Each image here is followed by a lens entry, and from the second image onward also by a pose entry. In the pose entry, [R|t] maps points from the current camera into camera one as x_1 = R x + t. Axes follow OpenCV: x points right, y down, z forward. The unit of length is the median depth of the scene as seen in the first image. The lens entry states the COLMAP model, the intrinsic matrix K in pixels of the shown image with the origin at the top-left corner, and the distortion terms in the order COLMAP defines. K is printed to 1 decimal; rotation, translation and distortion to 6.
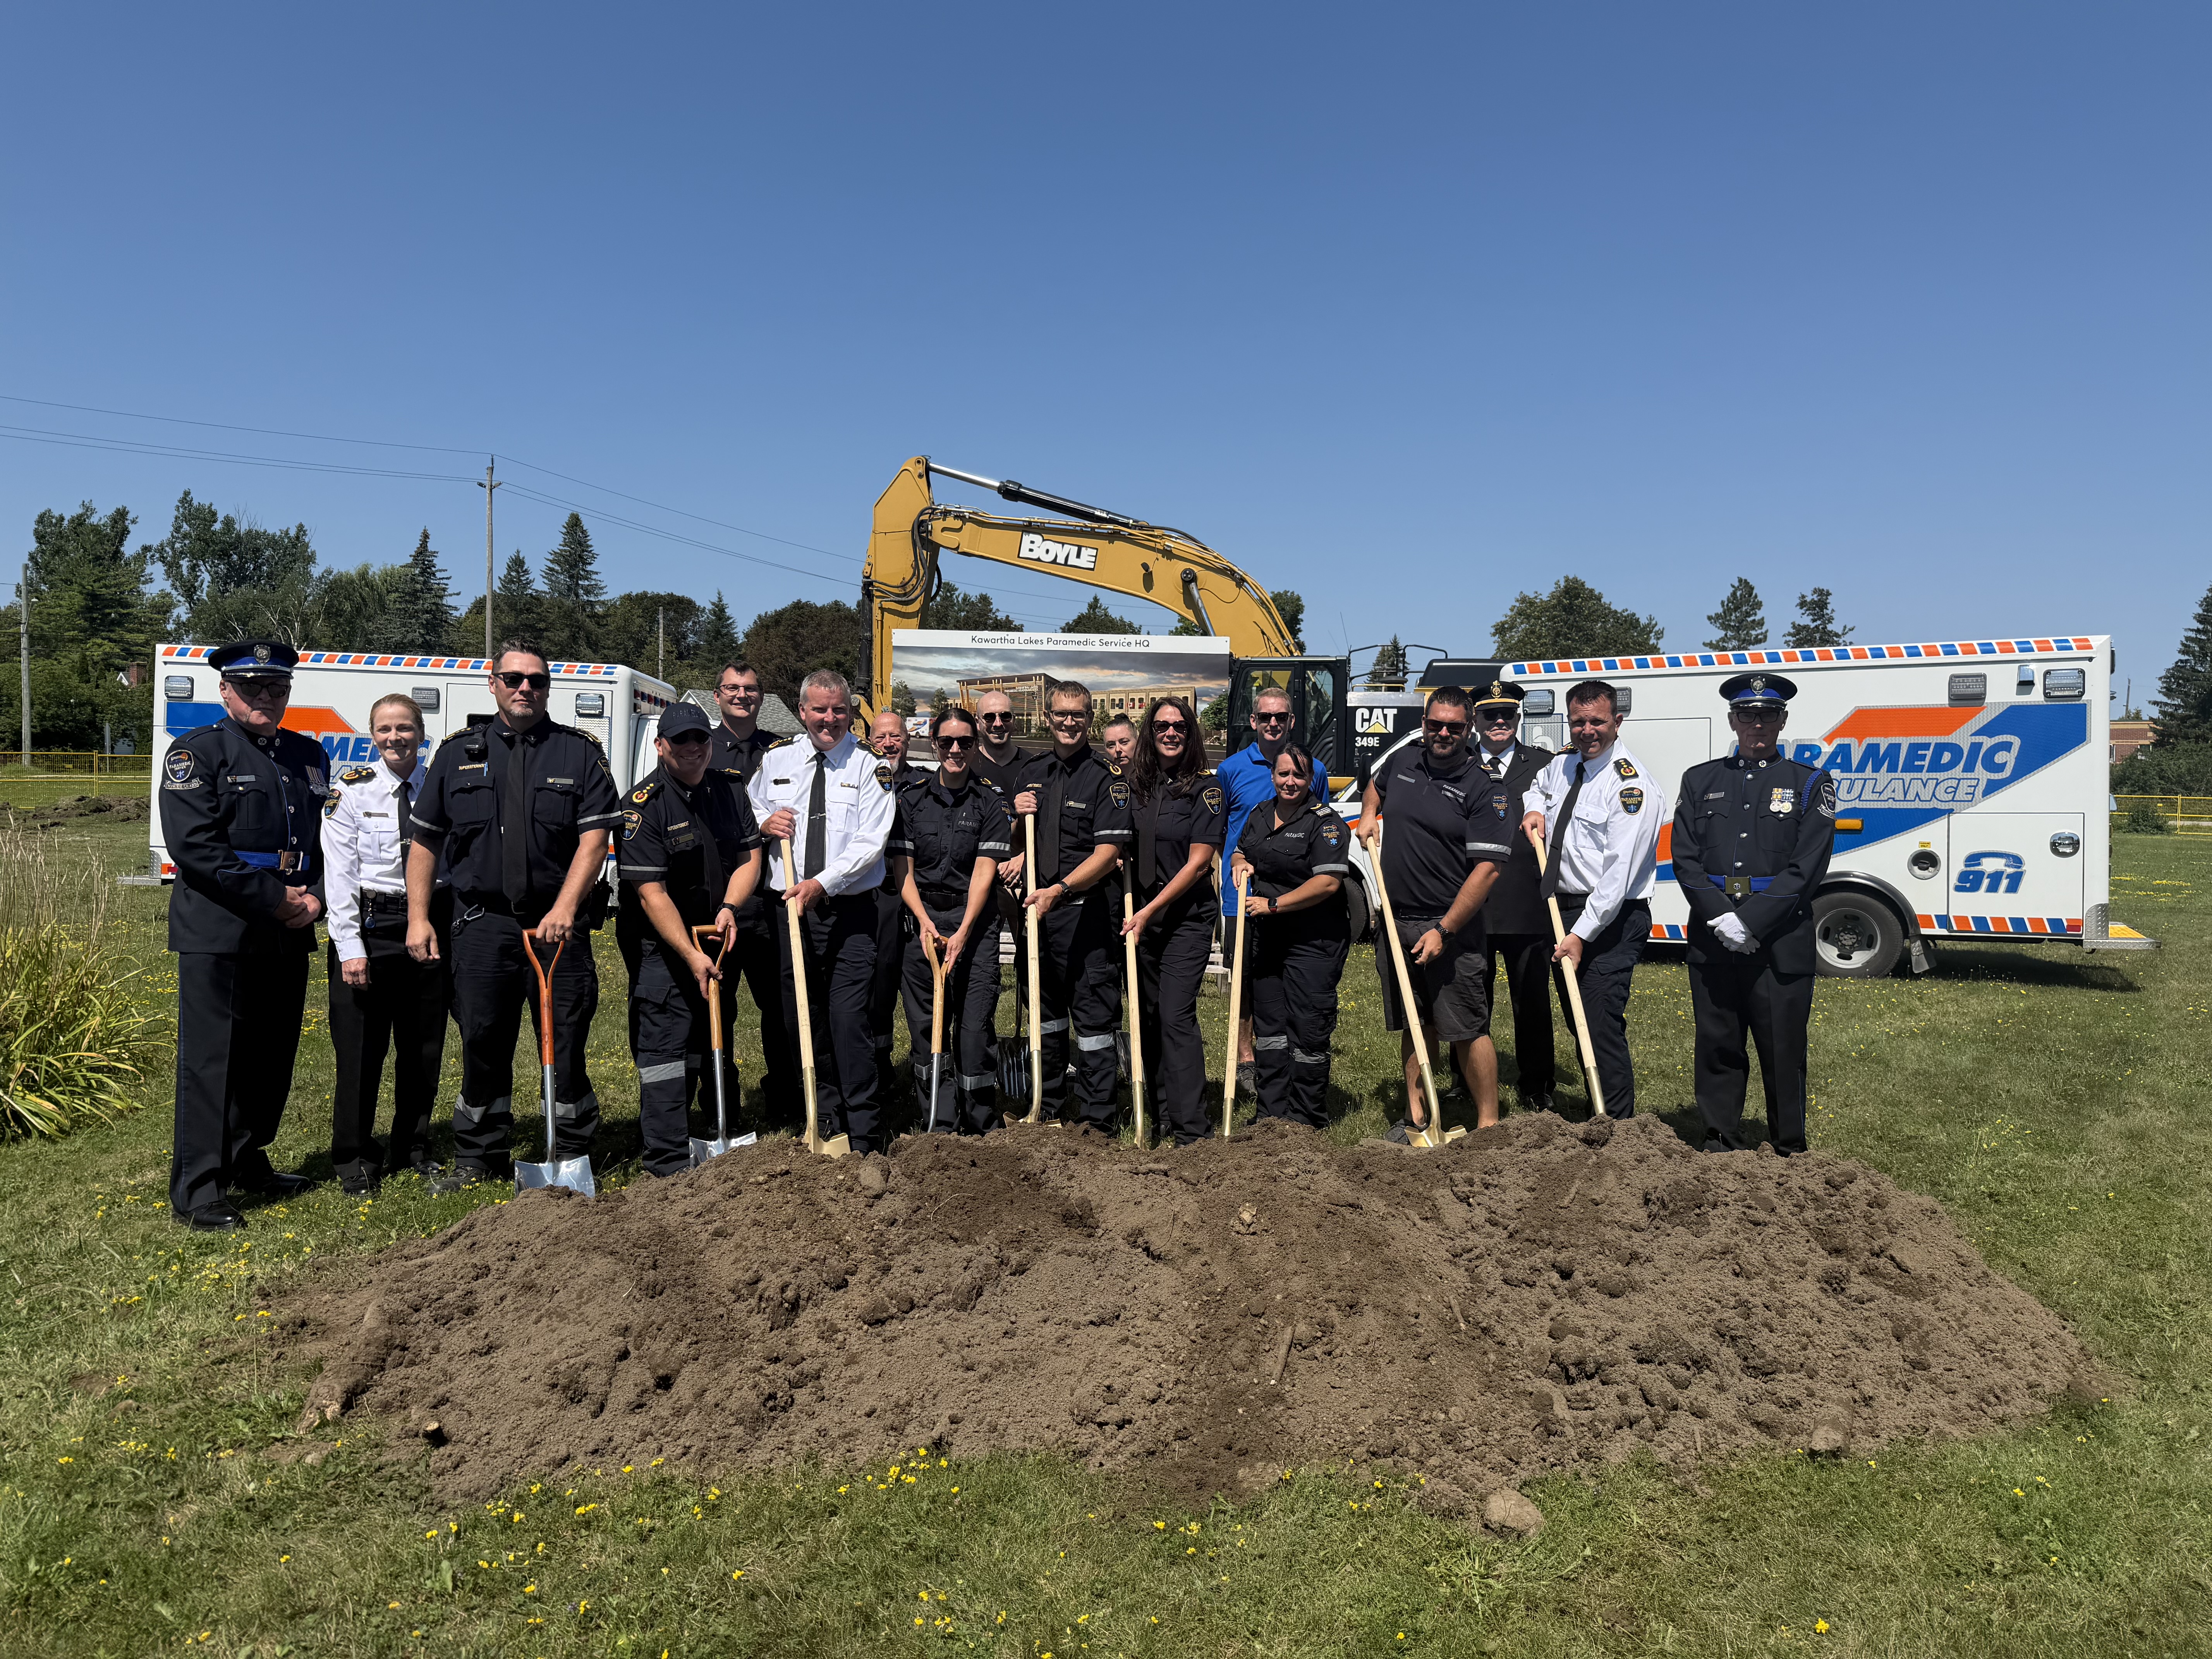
lens RADIAL K [[1551.0, 0, 1132.8], [0, 1551.0, 860.4], [0, 0, 1]] dist [0.128290, -0.250161]
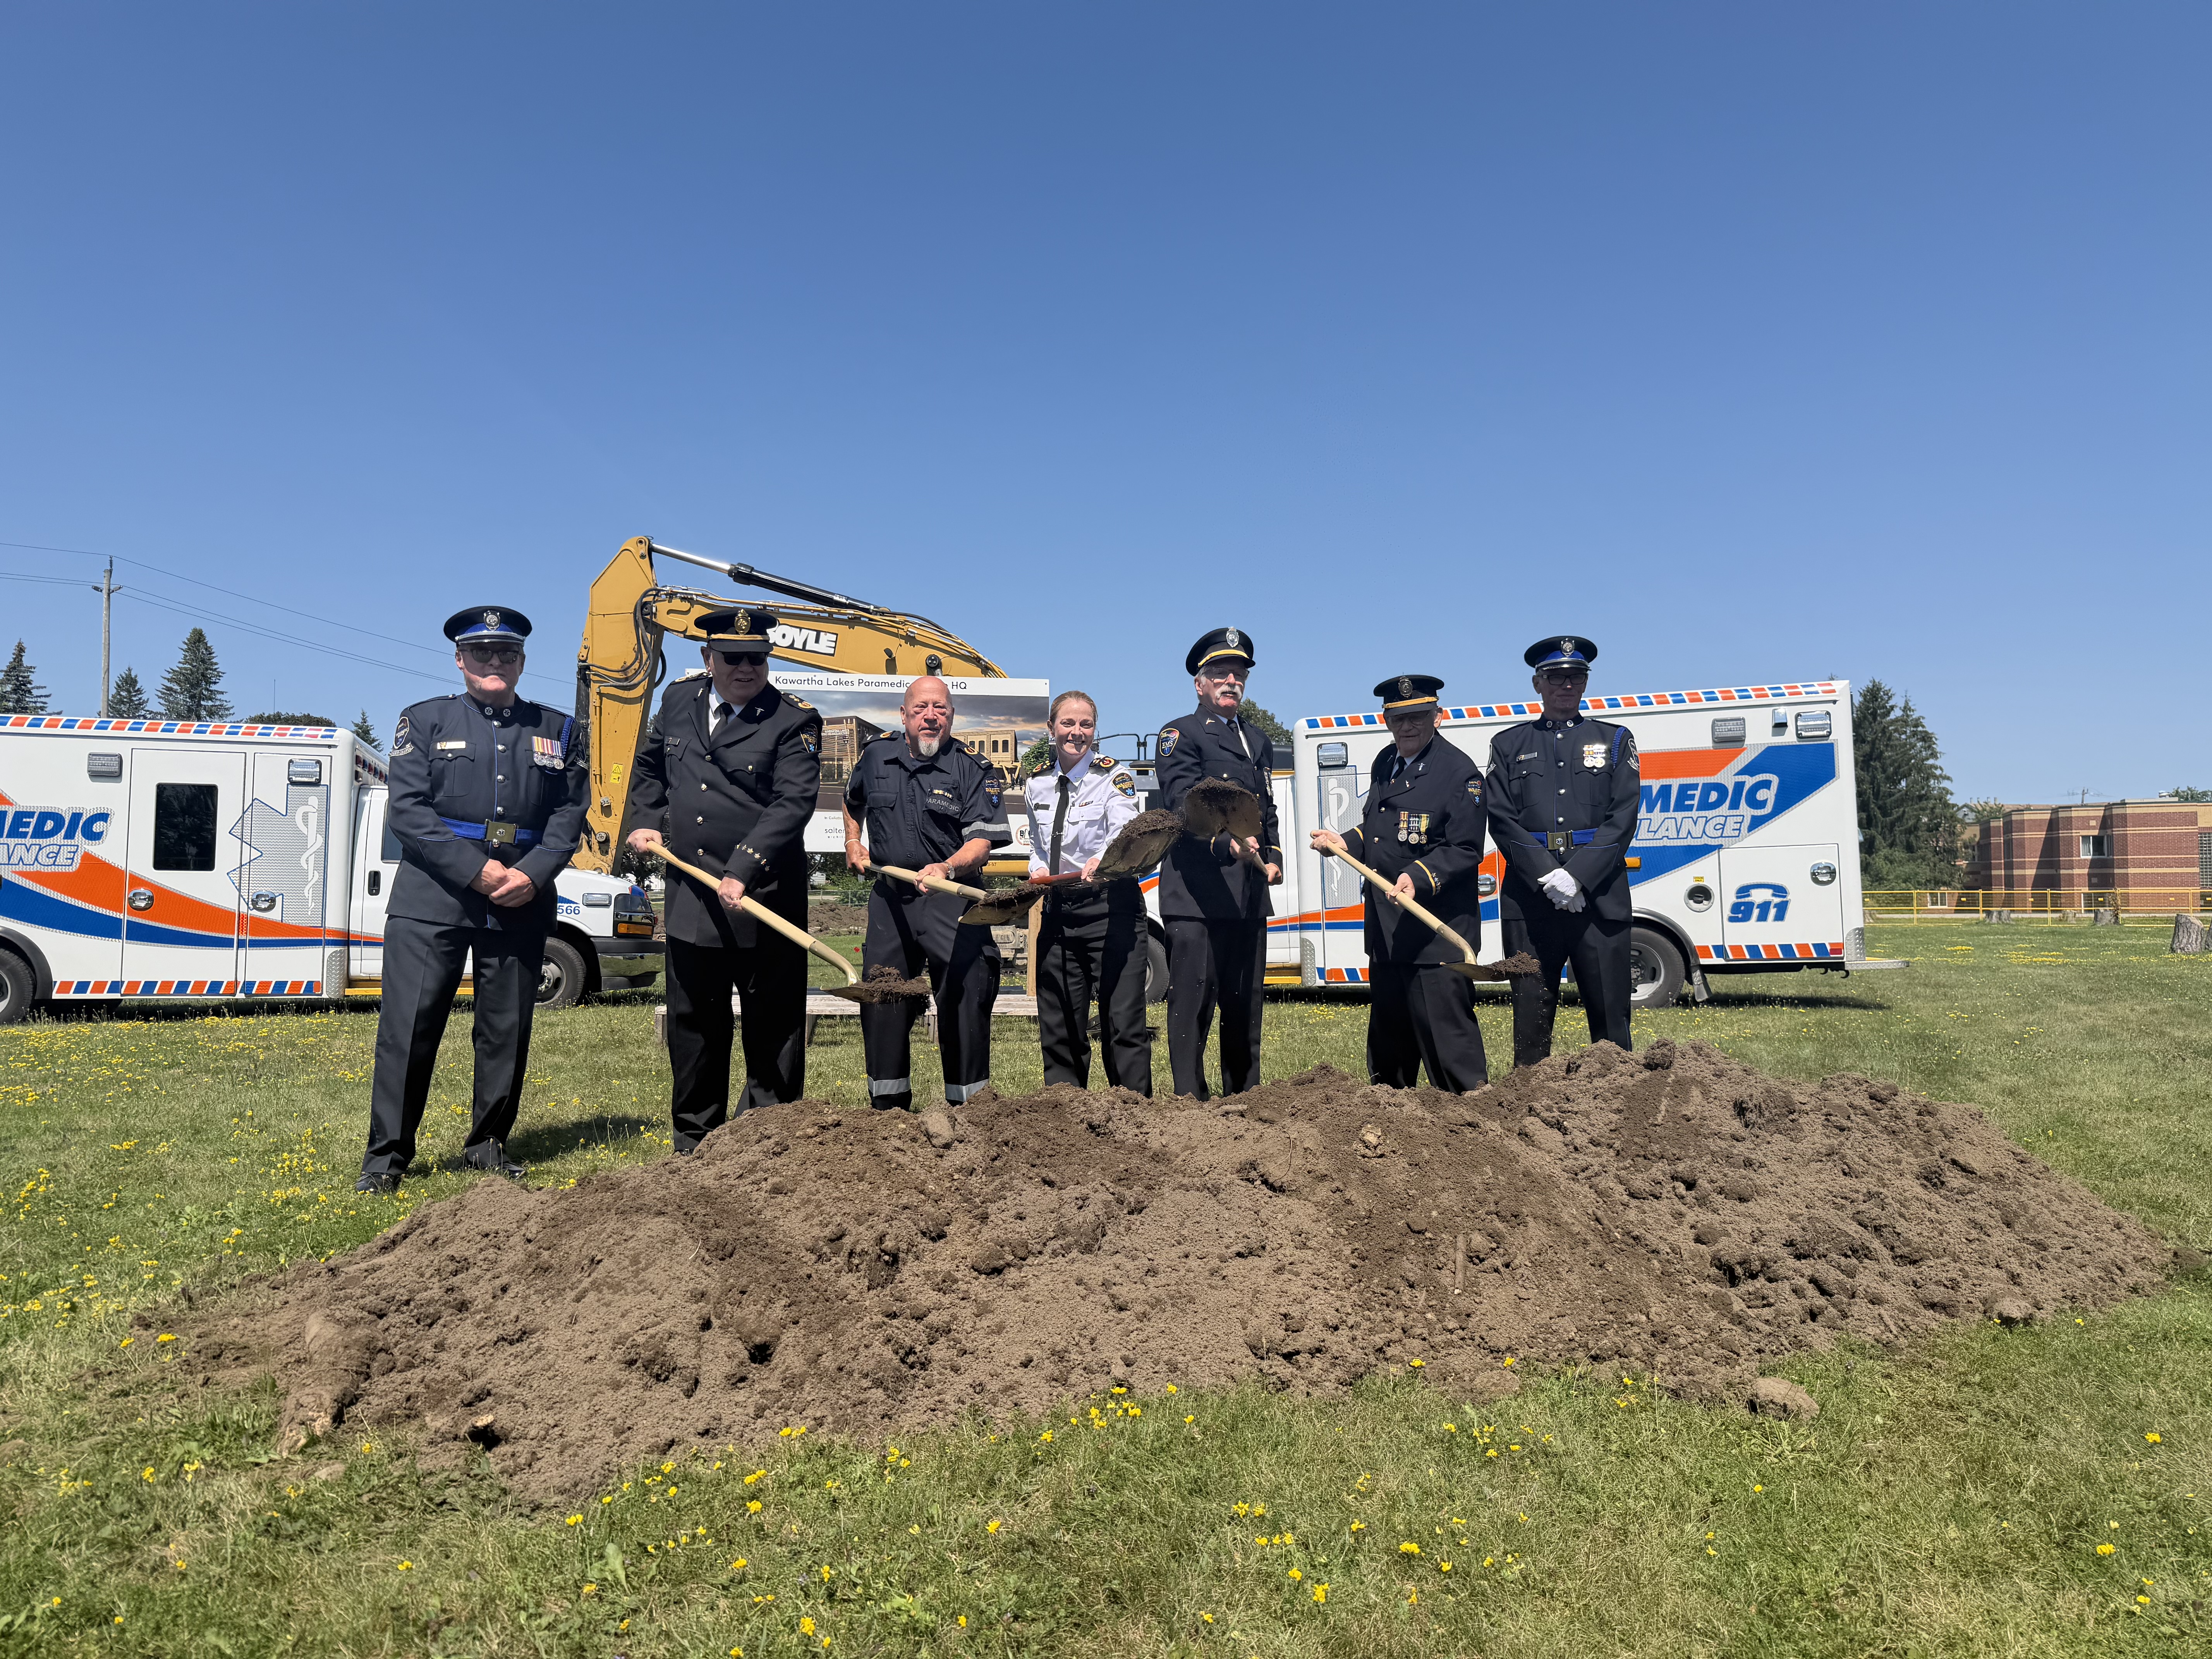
lens RADIAL K [[1548.9, 0, 1142.5], [0, 1548.9, 856.7], [0, 0, 1]] dist [0.155723, -0.308134]
pose [[0.978299, -0.018437, 0.206377, -0.212376], [0.035283, 0.996309, -0.078247, 0.116100], [-0.204173, 0.083830, 0.975339, 0.113706]]
